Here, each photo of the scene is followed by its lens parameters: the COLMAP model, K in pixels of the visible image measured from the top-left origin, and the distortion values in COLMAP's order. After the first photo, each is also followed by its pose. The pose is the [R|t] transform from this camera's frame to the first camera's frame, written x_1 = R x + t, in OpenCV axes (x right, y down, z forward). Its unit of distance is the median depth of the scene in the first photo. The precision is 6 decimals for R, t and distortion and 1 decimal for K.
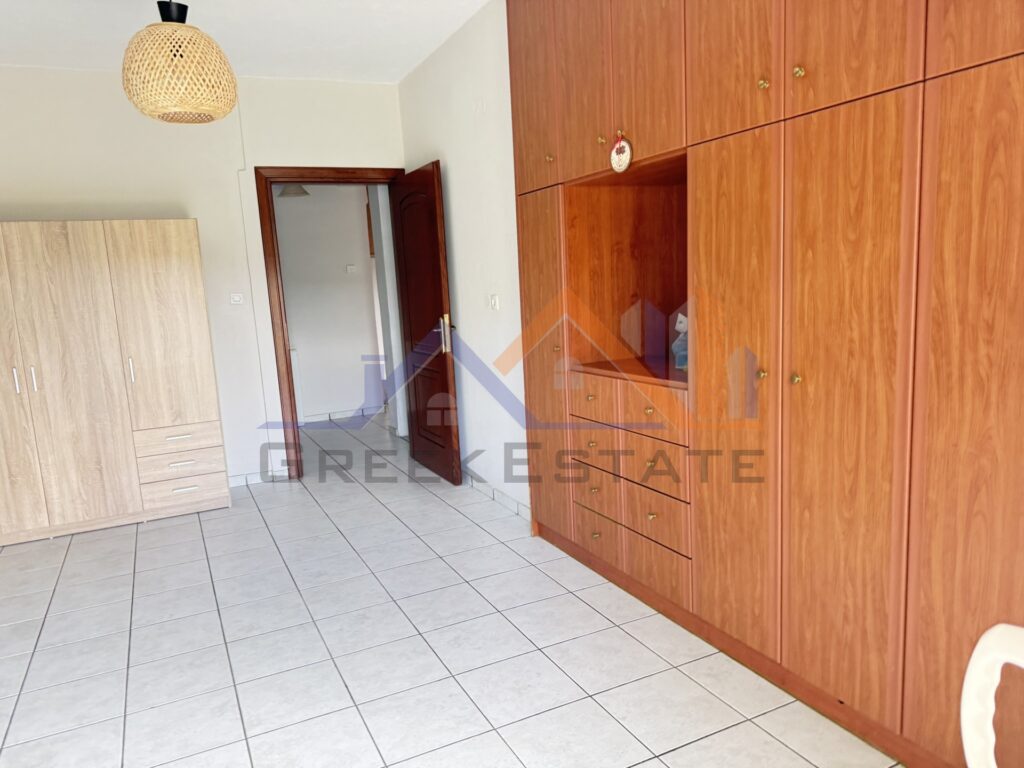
lens RADIAL K [[721.7, 0, 513.3], [0, 721.7, 391.6], [0, 0, 1]] dist [0.052662, -0.072418]
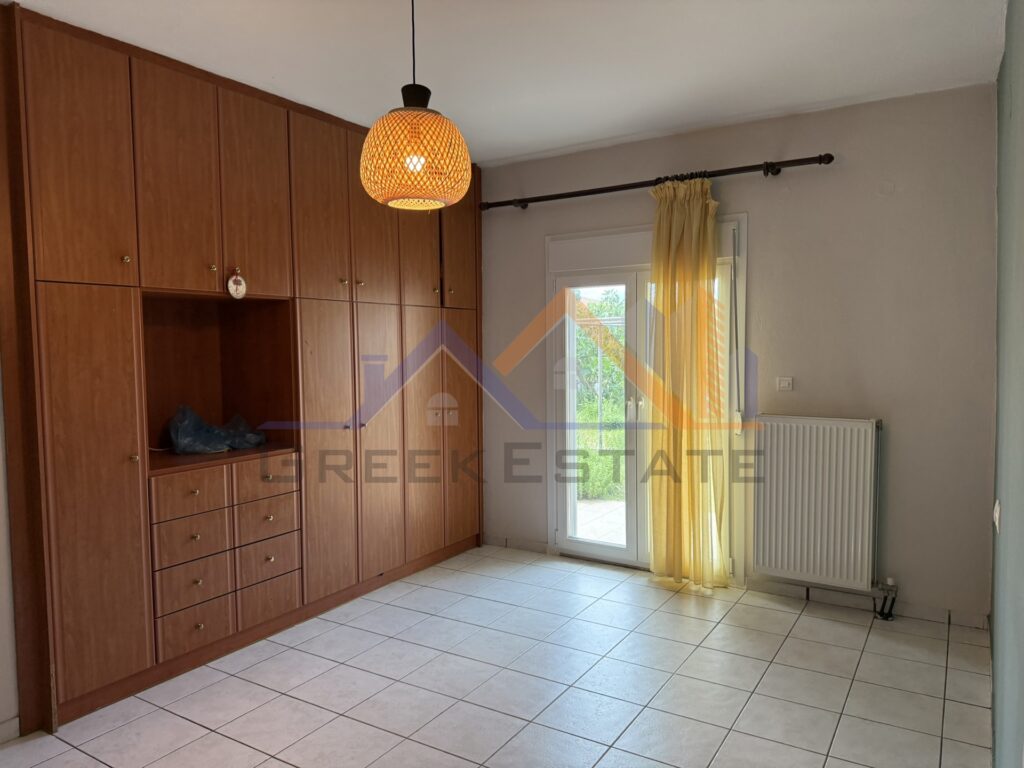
lens RADIAL K [[721.7, 0, 514.8], [0, 721.7, 385.3], [0, 0, 1]] dist [0.052662, -0.072418]
pose [[-0.561691, 0.027354, 0.826895, -2.240616], [0.170022, 0.981938, 0.083009, -0.331703], [-0.809689, 0.187216, -0.556197, 2.553796]]
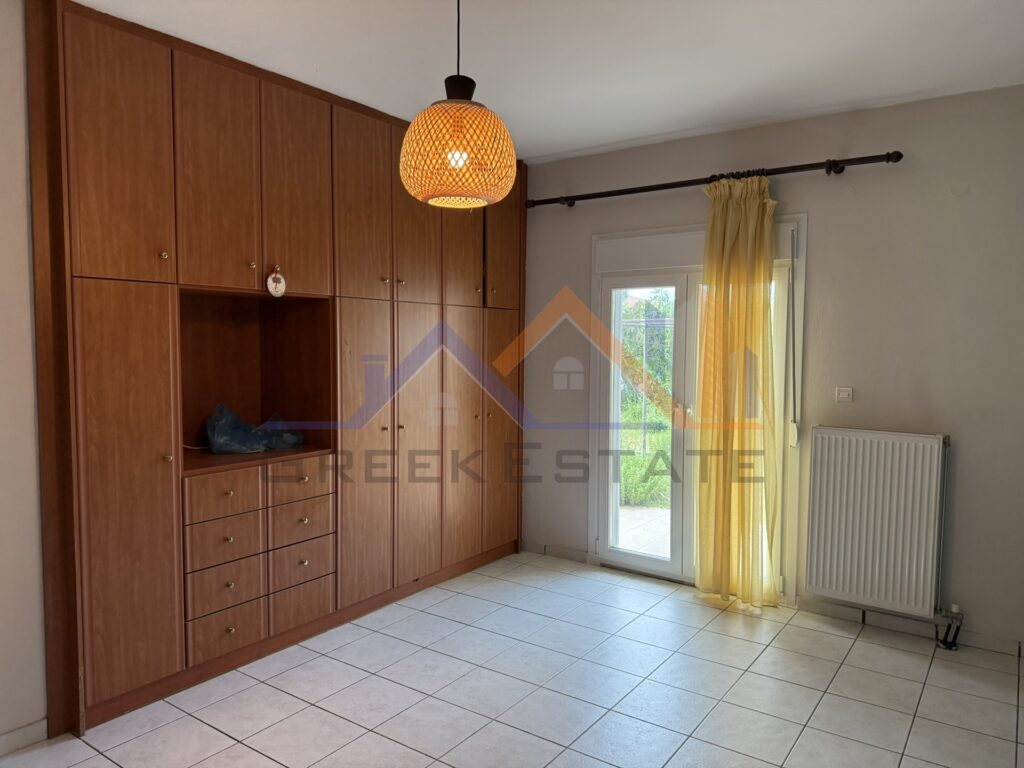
lens RADIAL K [[721.7, 0, 519.0], [0, 721.7, 382.4], [0, 0, 1]] dist [0.052662, -0.072418]
pose [[-0.516938, 0.015788, 0.855877, -2.161656], [0.153481, 0.985337, 0.074524, -0.350670], [-0.842151, 0.169886, -0.511781, 2.494402]]
